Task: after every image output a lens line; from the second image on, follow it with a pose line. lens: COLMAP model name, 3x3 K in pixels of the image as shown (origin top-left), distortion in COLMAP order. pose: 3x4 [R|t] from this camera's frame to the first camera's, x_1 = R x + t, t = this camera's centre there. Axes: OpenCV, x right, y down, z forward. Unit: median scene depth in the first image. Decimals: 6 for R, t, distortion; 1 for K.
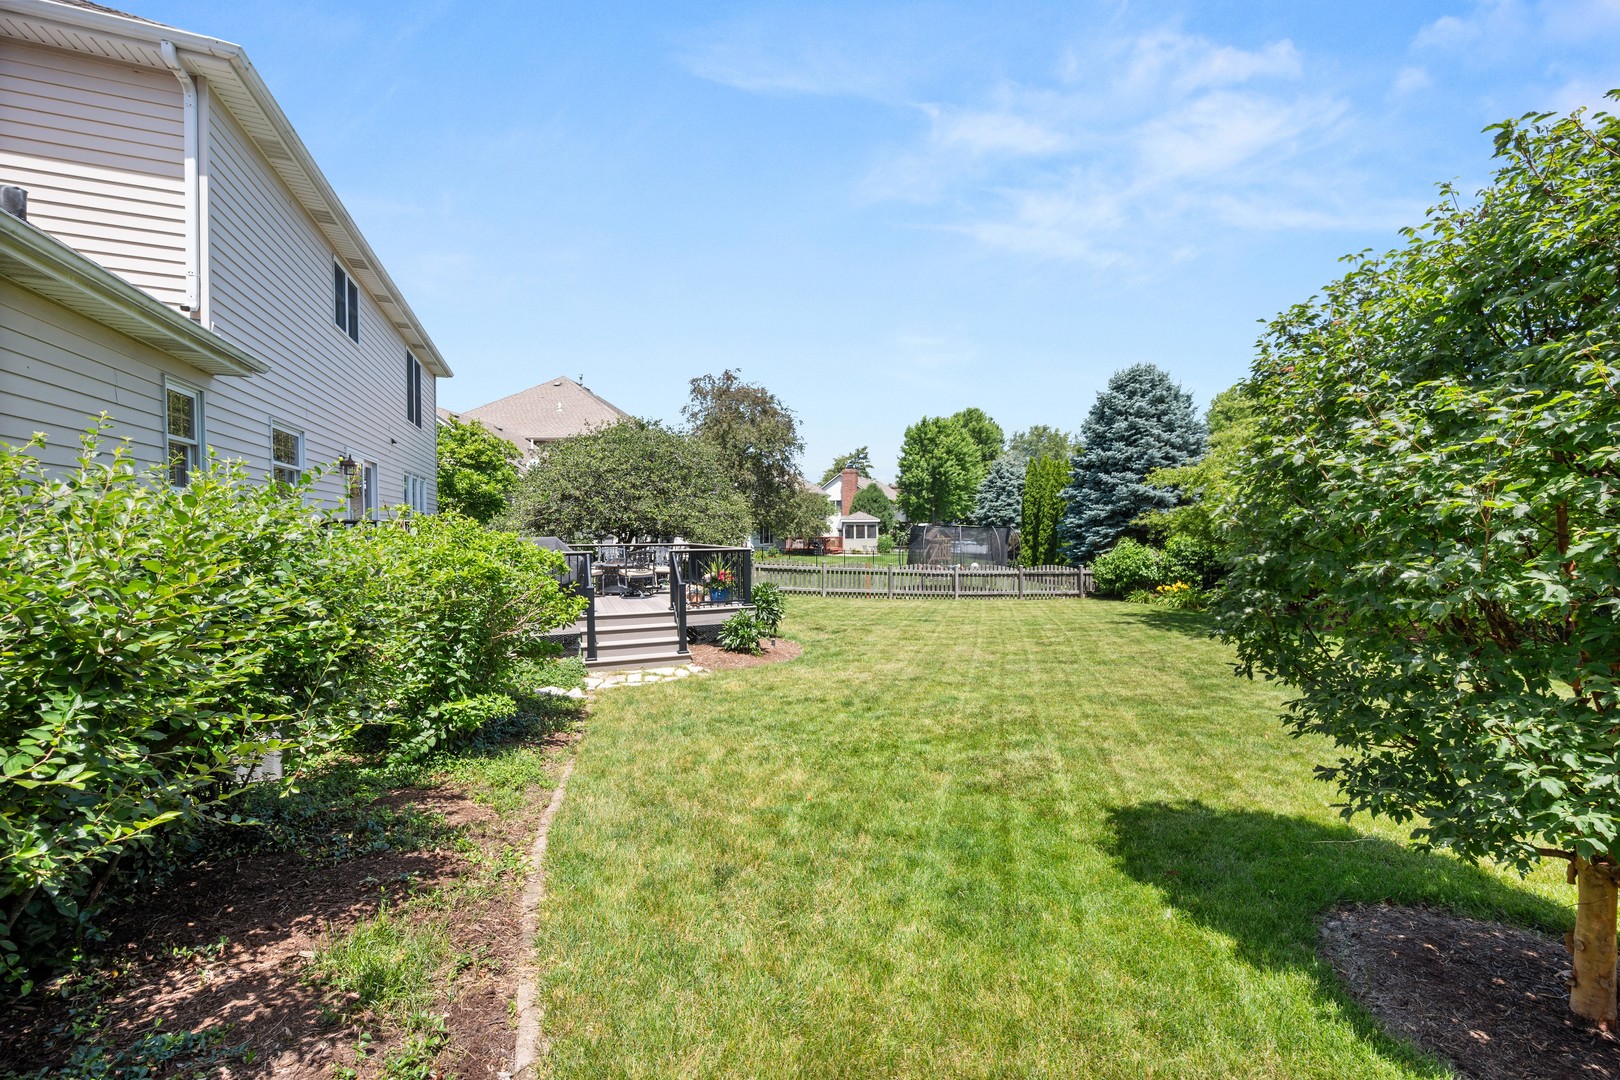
lens RADIAL K [[634.6, 0, 809.5], [0, 634.6, 539.2], [0, 0, 1]] dist [0.002083, 0.000042]
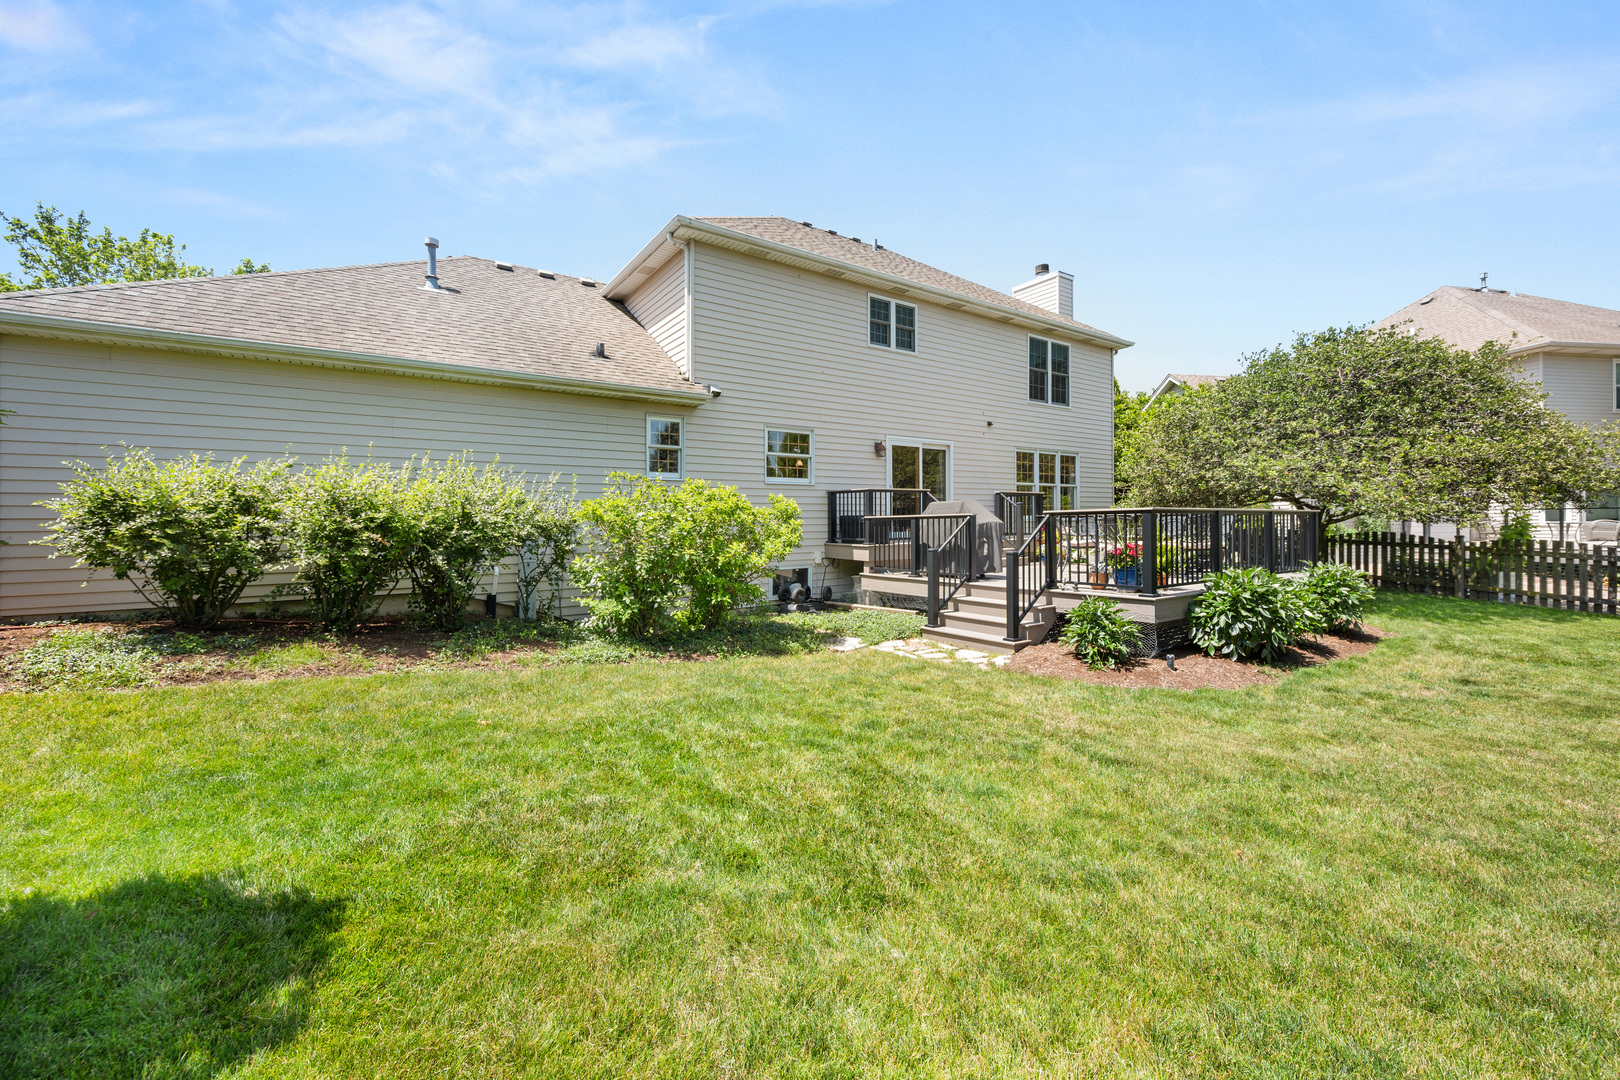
lens RADIAL K [[634.6, 0, 809.0], [0, 634.6, 534.1], [0, 0, 1]] dist [0.002083, 0.000042]
pose [[0.214040, 0.021772, -0.976582, 0.522005], [0.002231, 0.999738, 0.022778, 0.029642], [0.976822, -0.007054, 0.213936, 0.595960]]
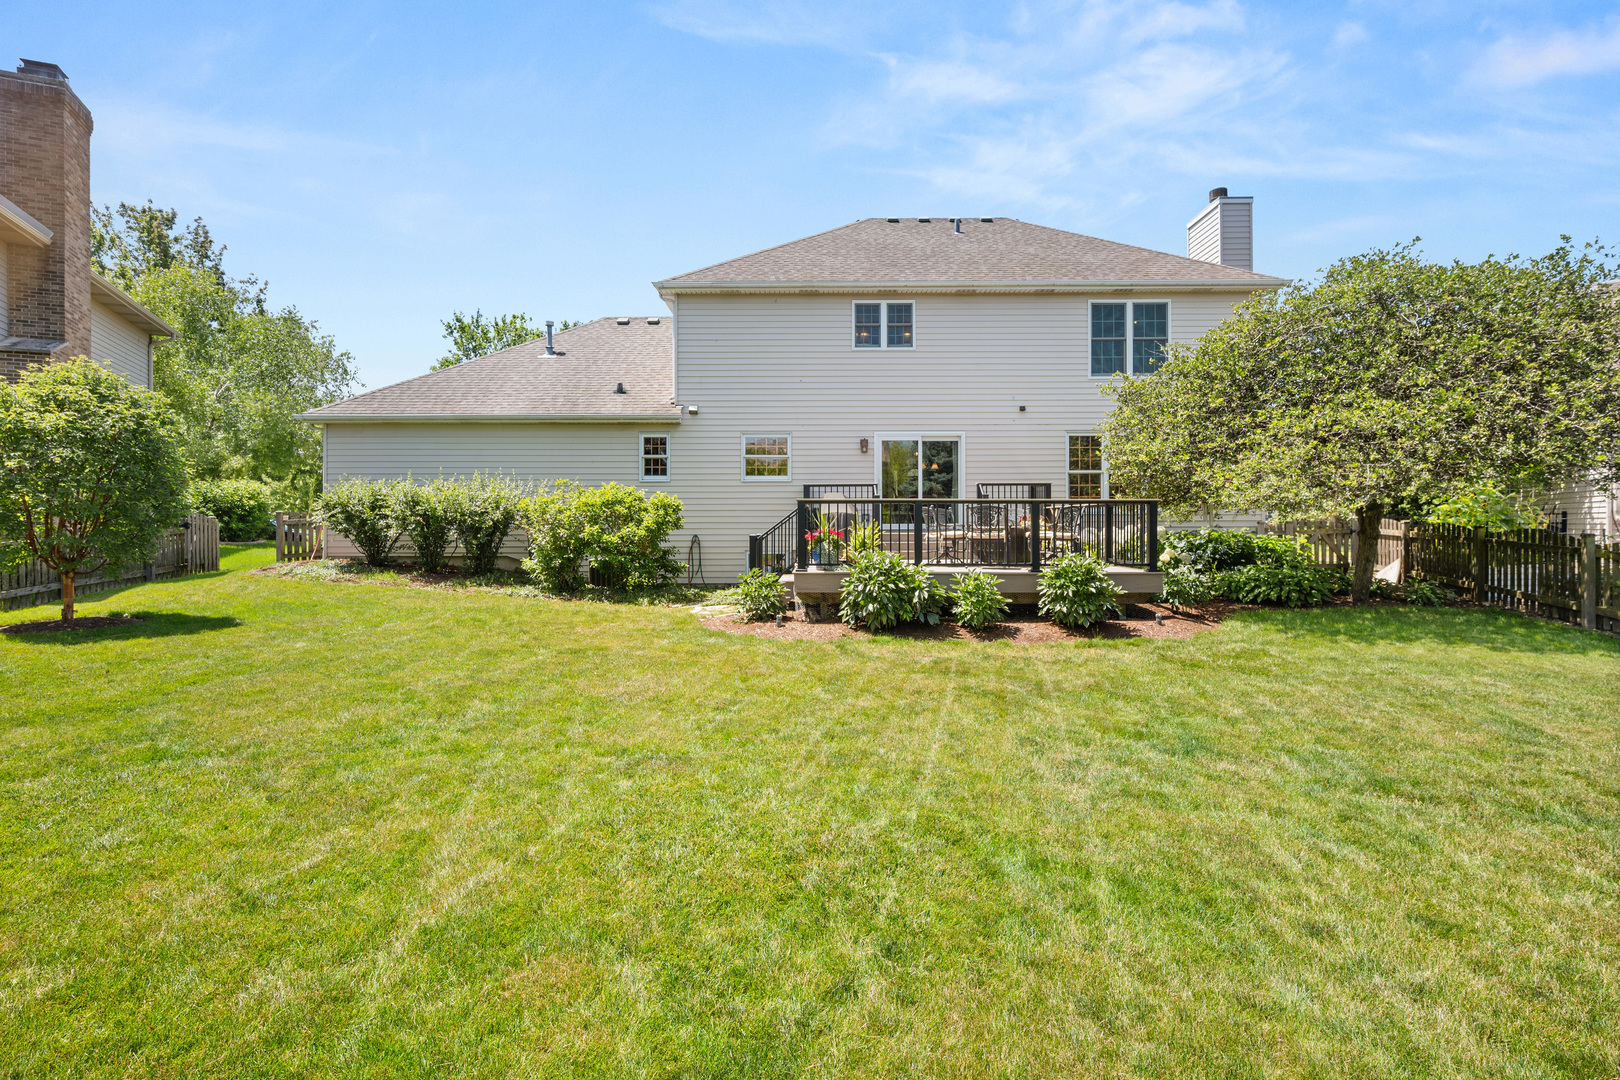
lens RADIAL K [[823.7, 0, 808.0], [0, 823.7, 534.4], [0, 0, 1]] dist [-0.015820, 0.000090]
pose [[-0.382847, 0.011331, -0.923742, 0.722625], [-0.001031, 0.999919, 0.012693, 0.041010], [0.923811, 0.005812, -0.382805, 1.039442]]
